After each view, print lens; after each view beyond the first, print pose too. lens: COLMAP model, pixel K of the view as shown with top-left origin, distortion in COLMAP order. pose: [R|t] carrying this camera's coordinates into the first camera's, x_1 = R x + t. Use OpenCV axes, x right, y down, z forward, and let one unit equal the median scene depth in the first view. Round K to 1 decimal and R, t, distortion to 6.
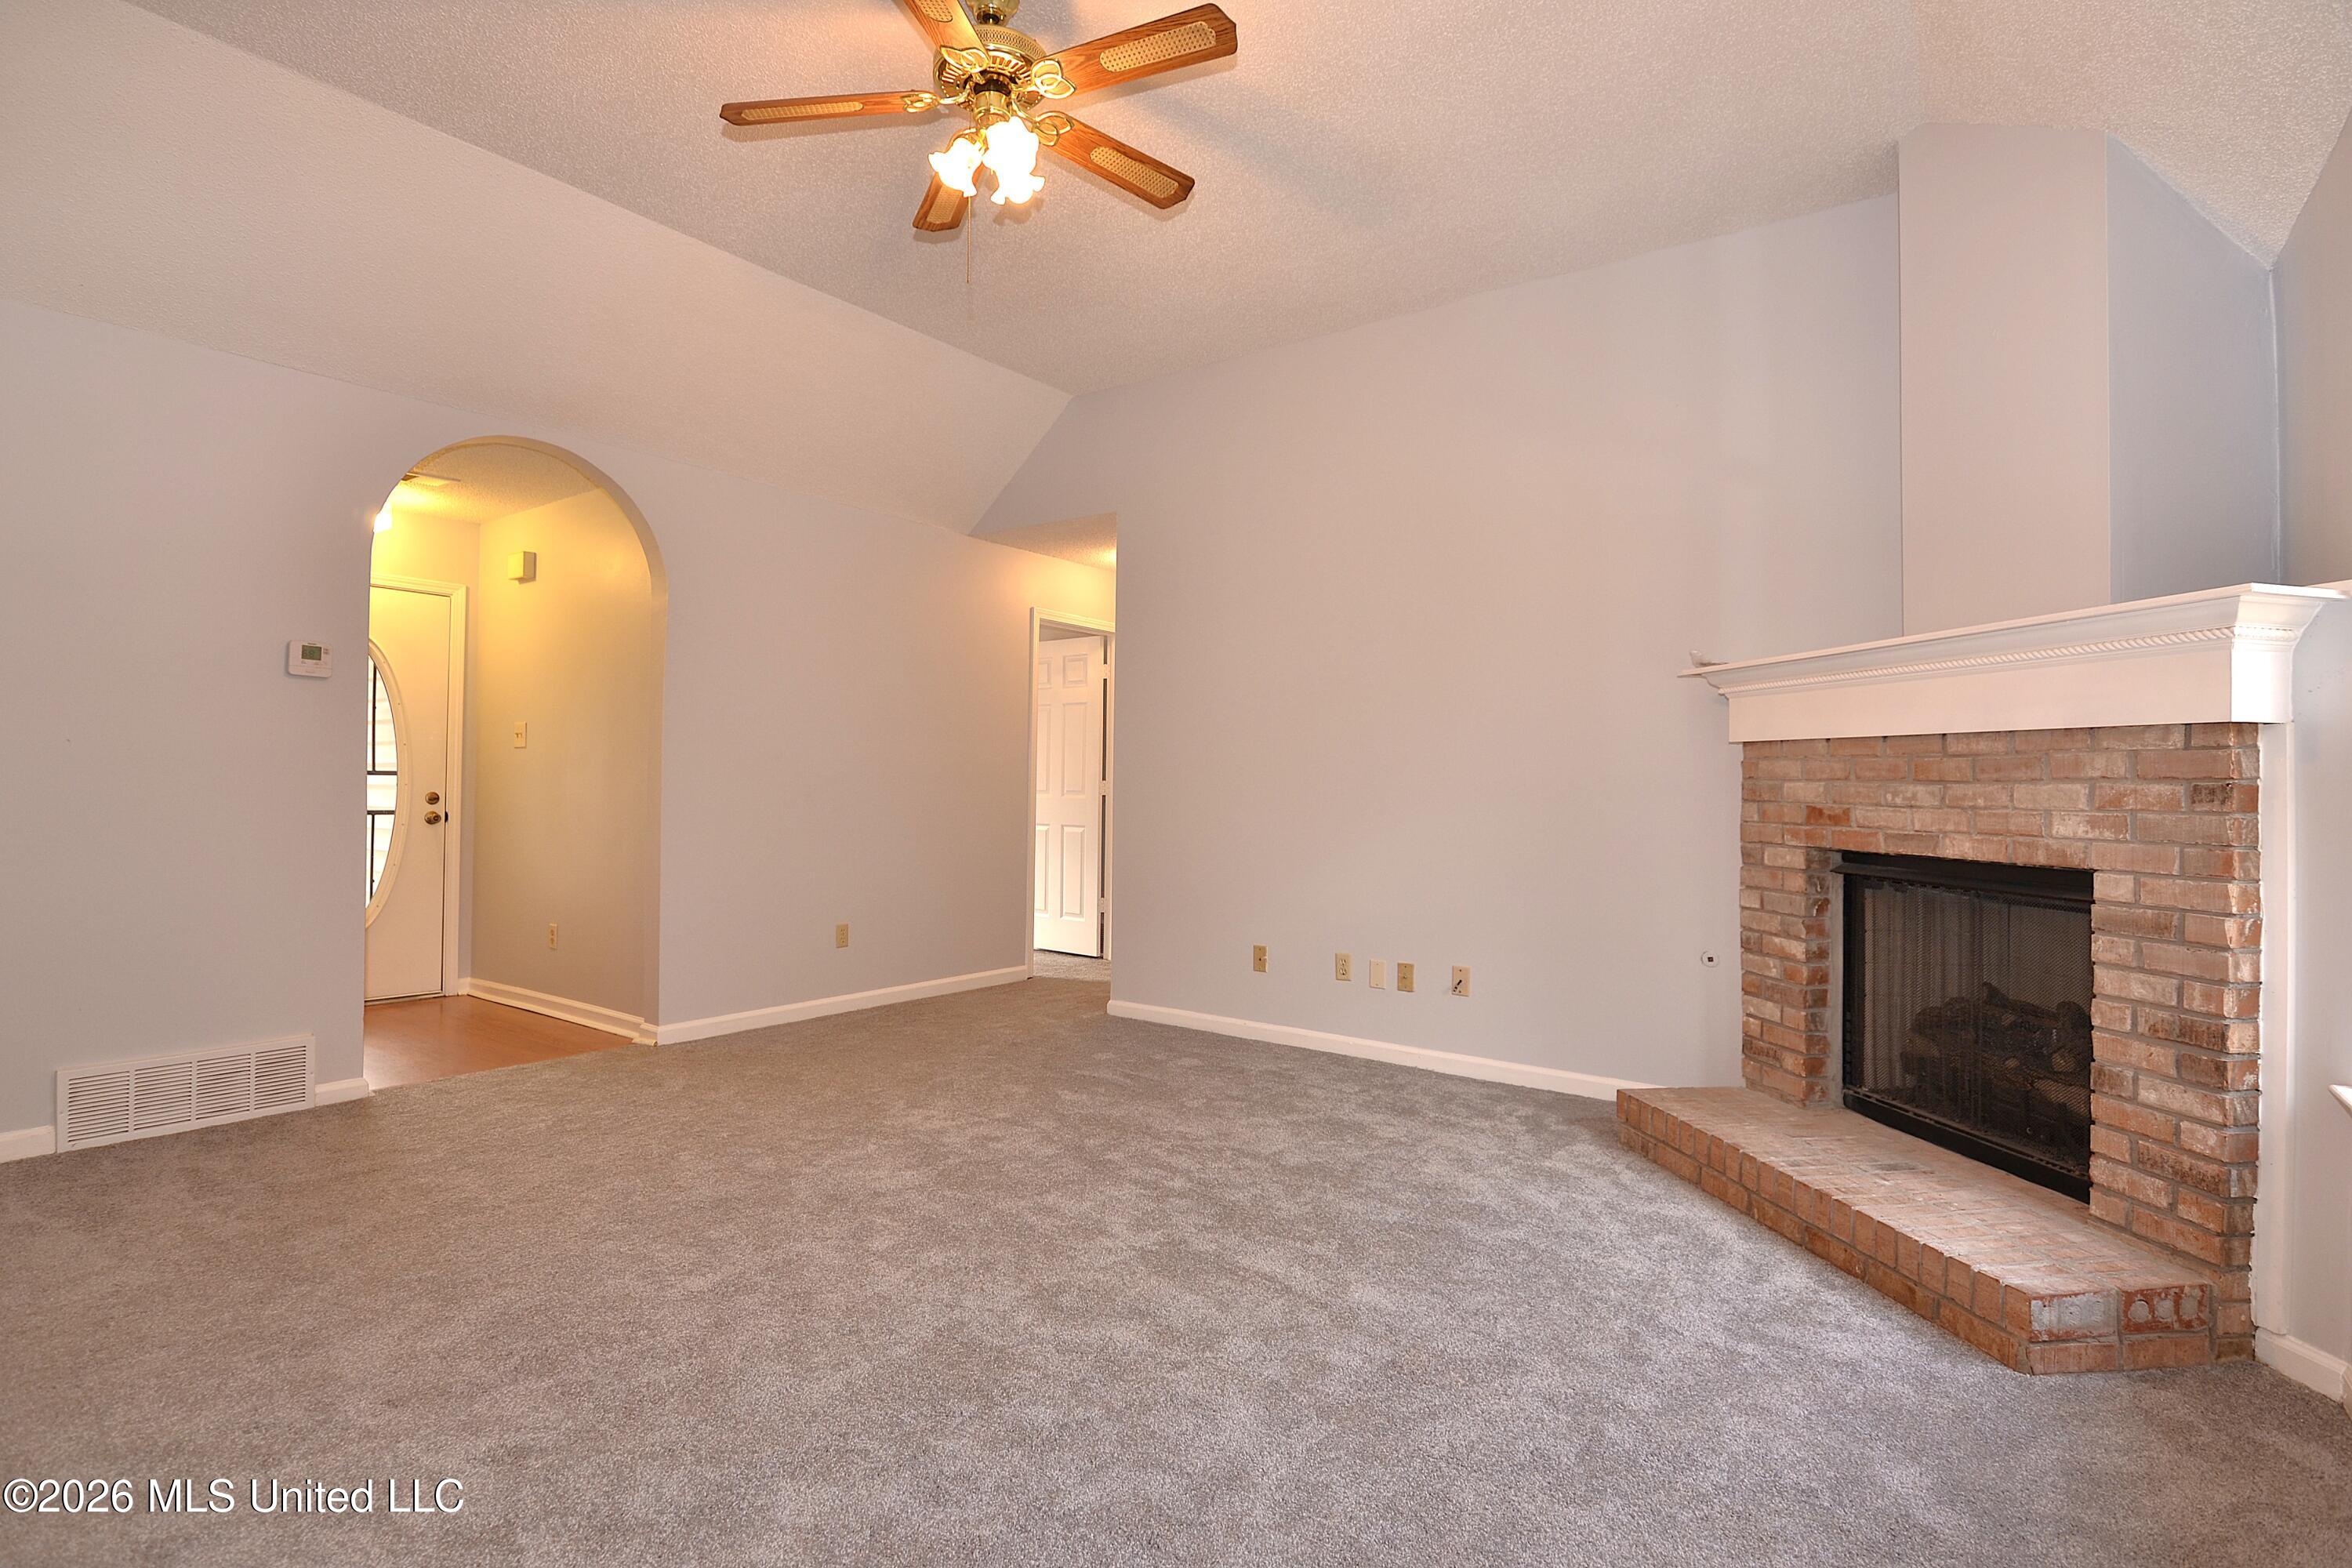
lens RADIAL K [[1153.2, 0, 1160.4], [0, 1153.2, 782.0], [0, 0, 1]] dist [-0.008950, -0.009434]
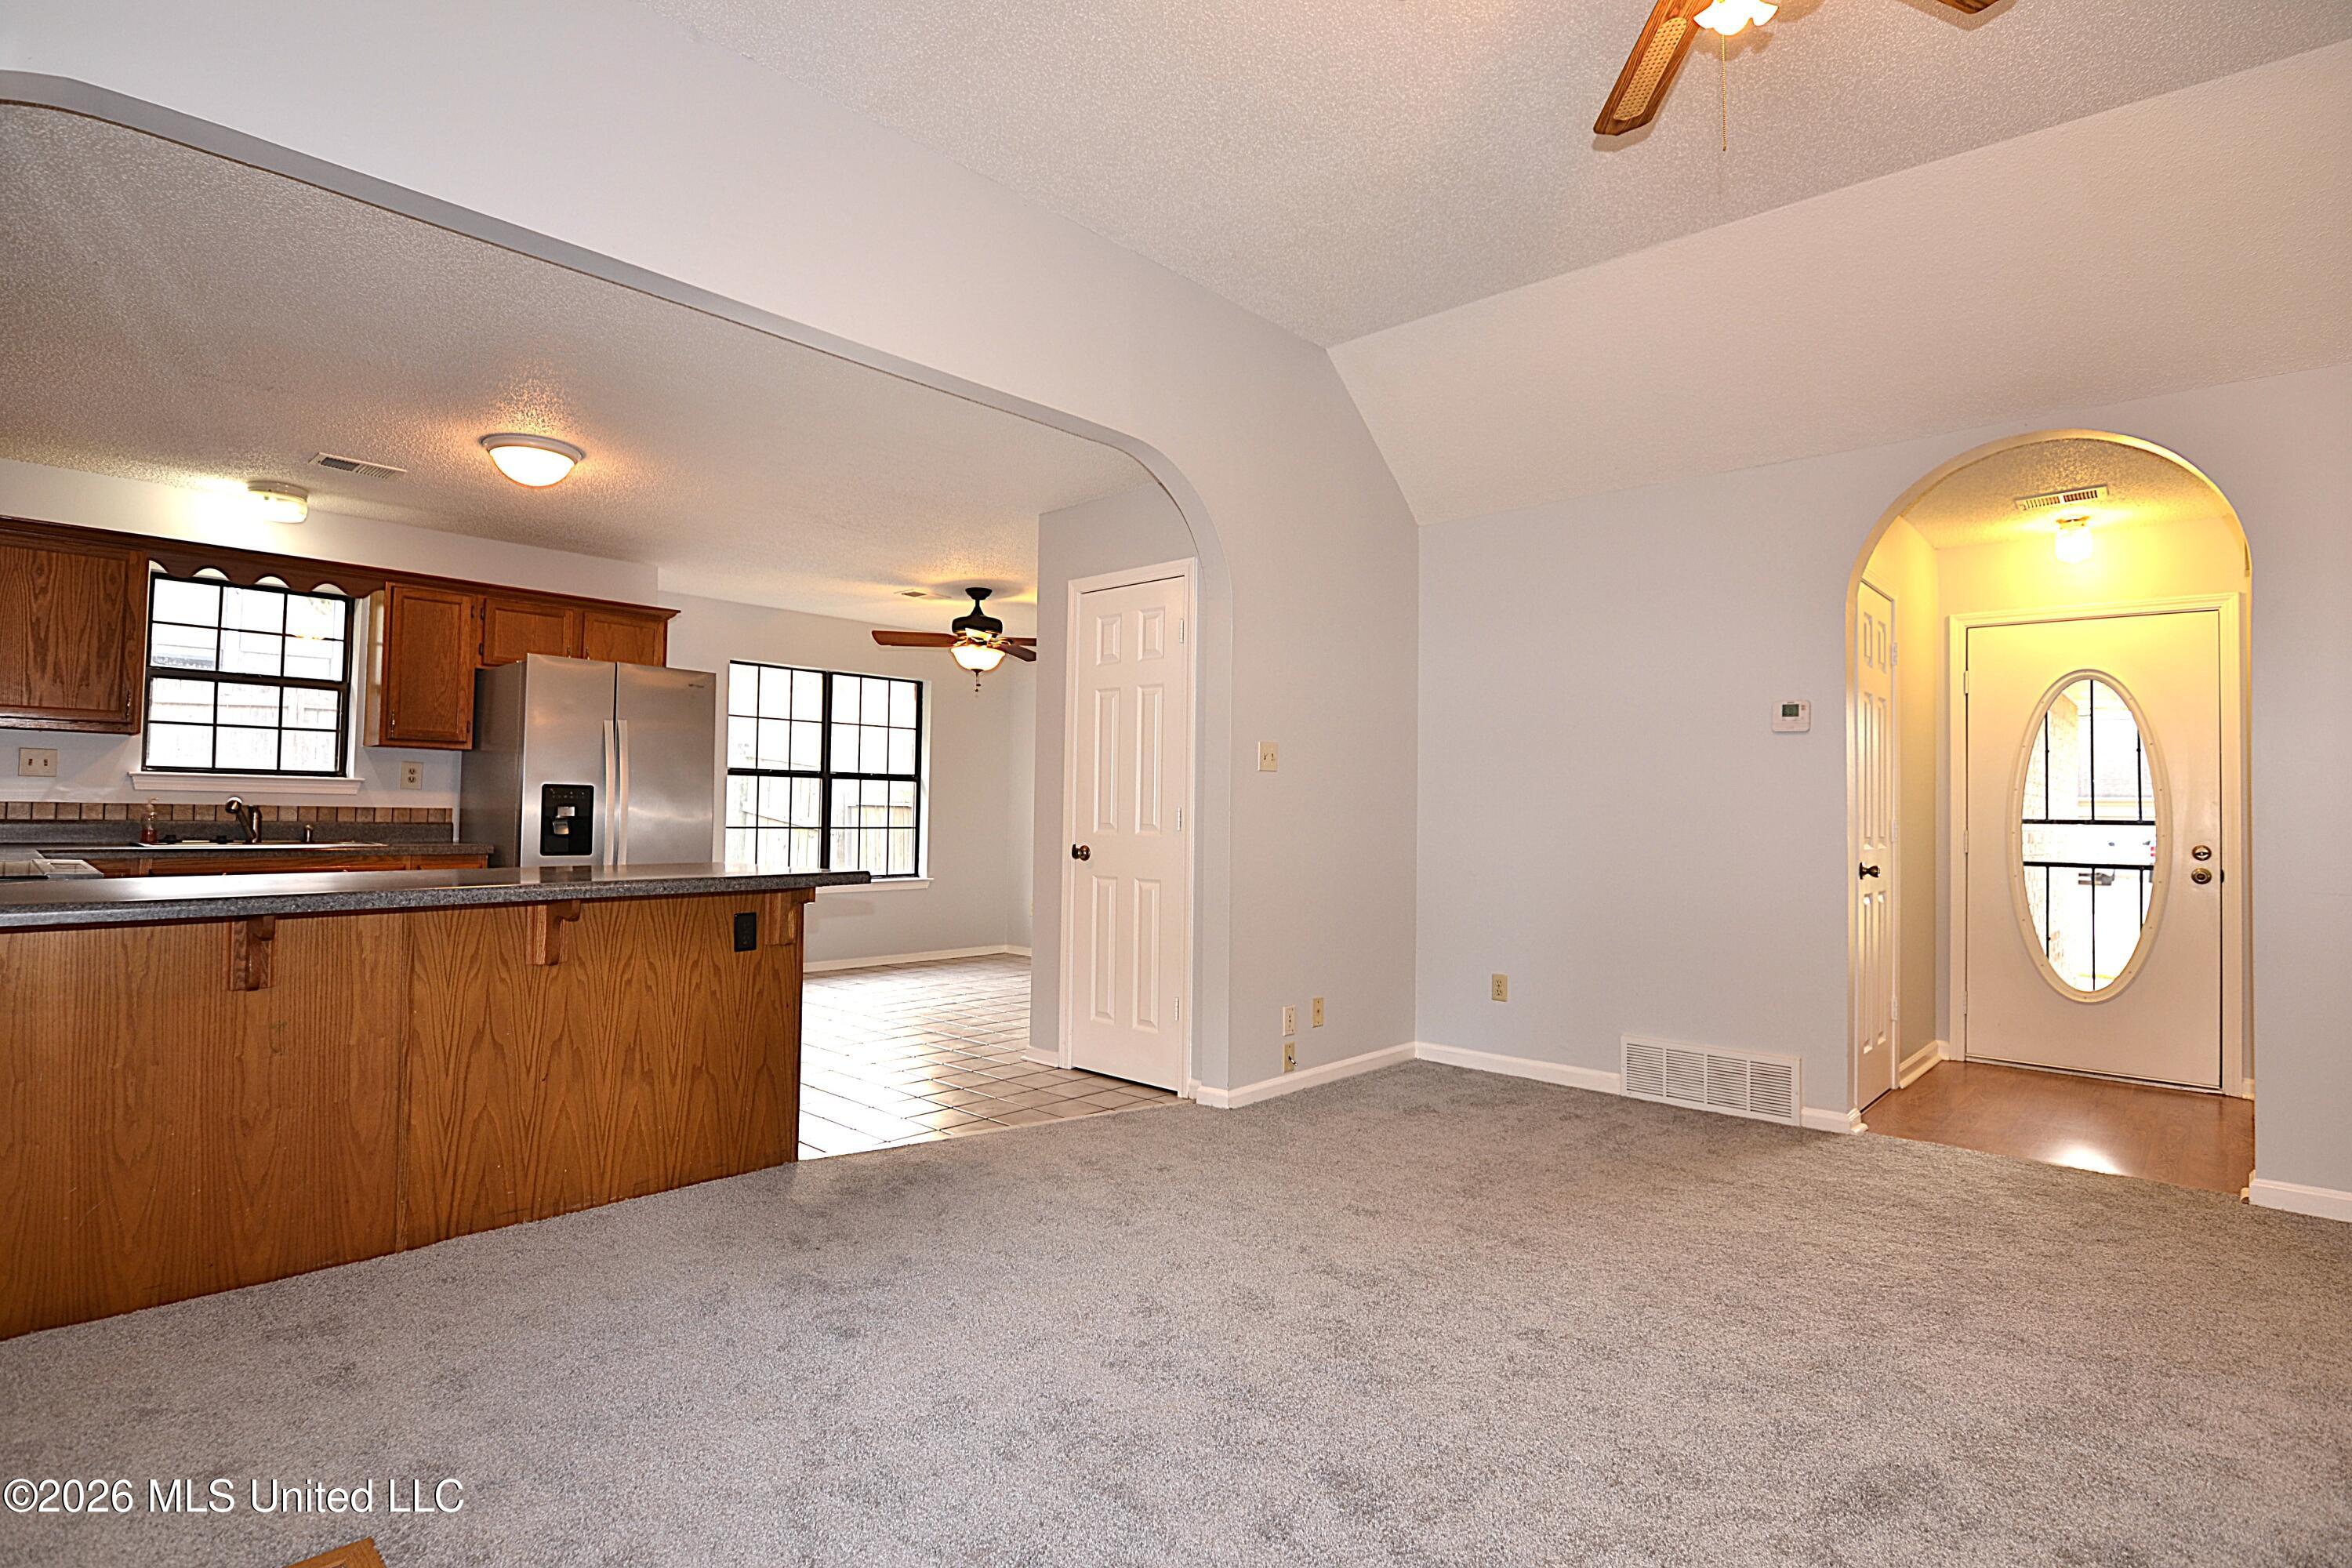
lens RADIAL K [[1153.2, 0, 1171.5], [0, 1153.2, 775.5], [0, 0, 1]] dist [-0.008950, -0.009434]
pose [[-0.114306, -0.045588, -0.992399, 0.560050], [-0.014283, 0.998919, -0.044242, 0.010061], [0.993343, 0.009117, -0.114833, 0.694502]]
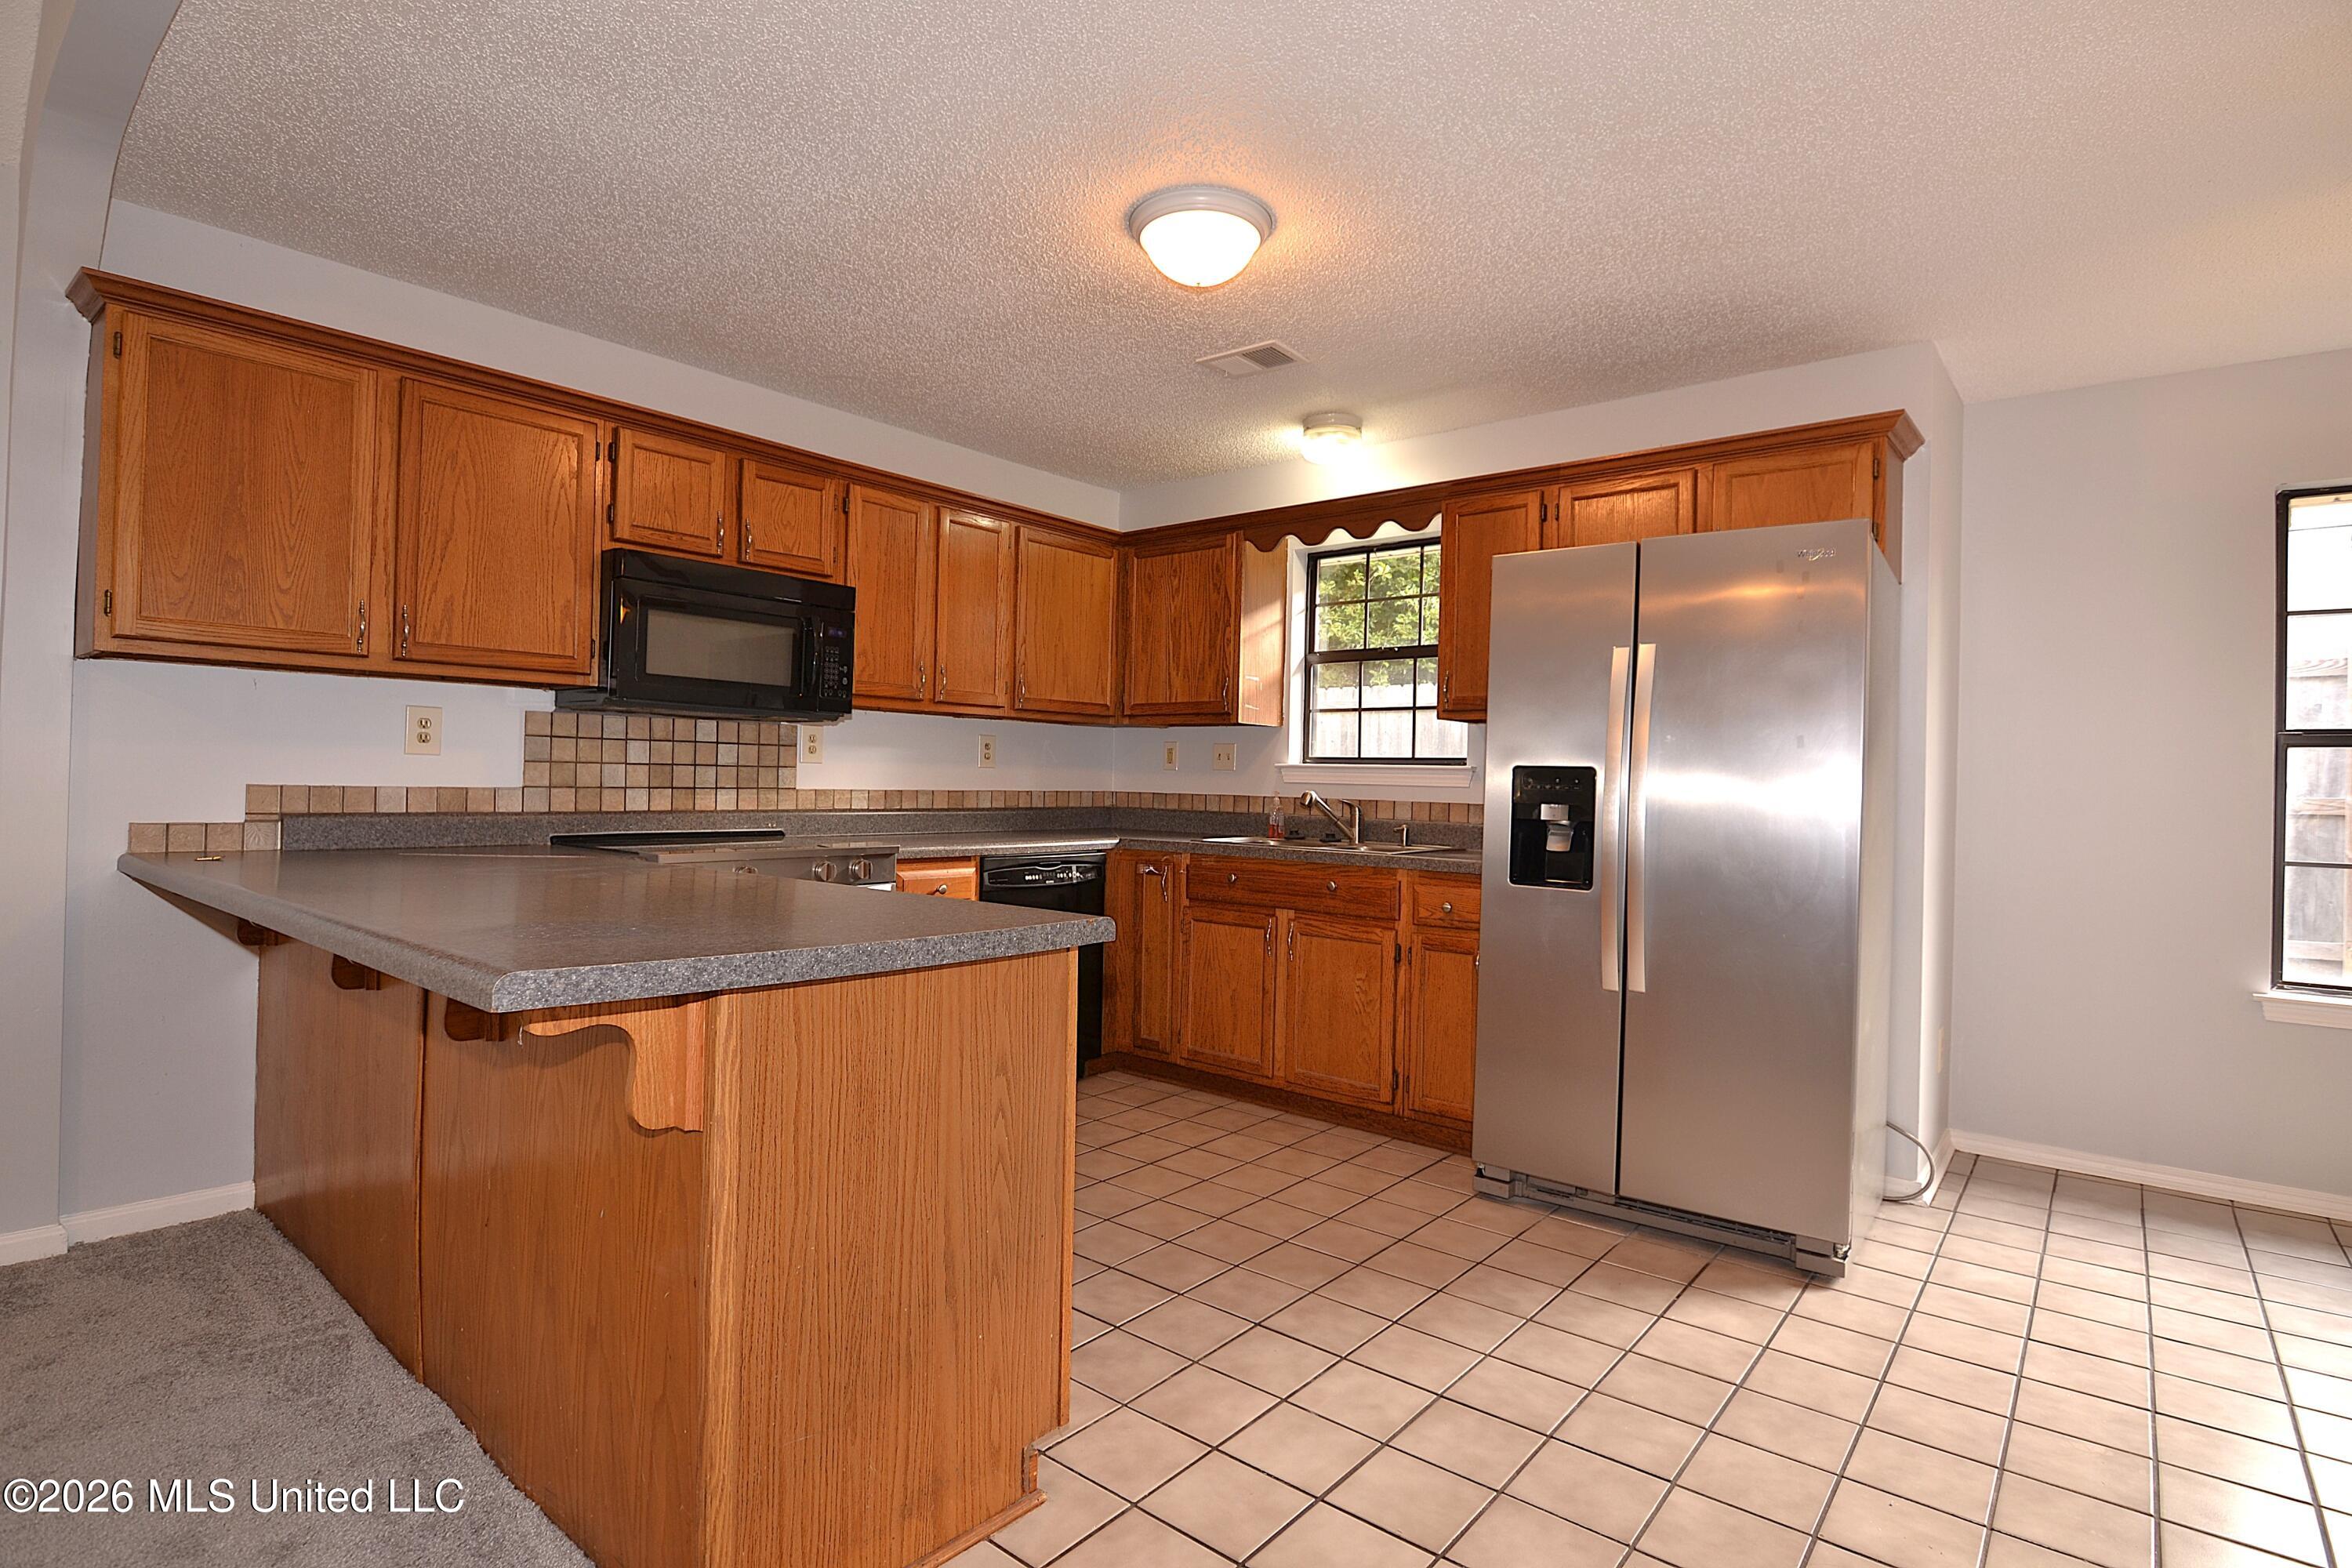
lens RADIAL K [[1153.2, 0, 1159.0], [0, 1153.2, 774.7], [0, 0, 1]] dist [-0.008950, -0.009434]
pose [[-0.996952, -0.035480, 0.069485, -0.839228], [-0.036101, 0.999318, -0.007708, -0.012659], [-0.069164, -0.010193, -0.997553, 0.621430]]
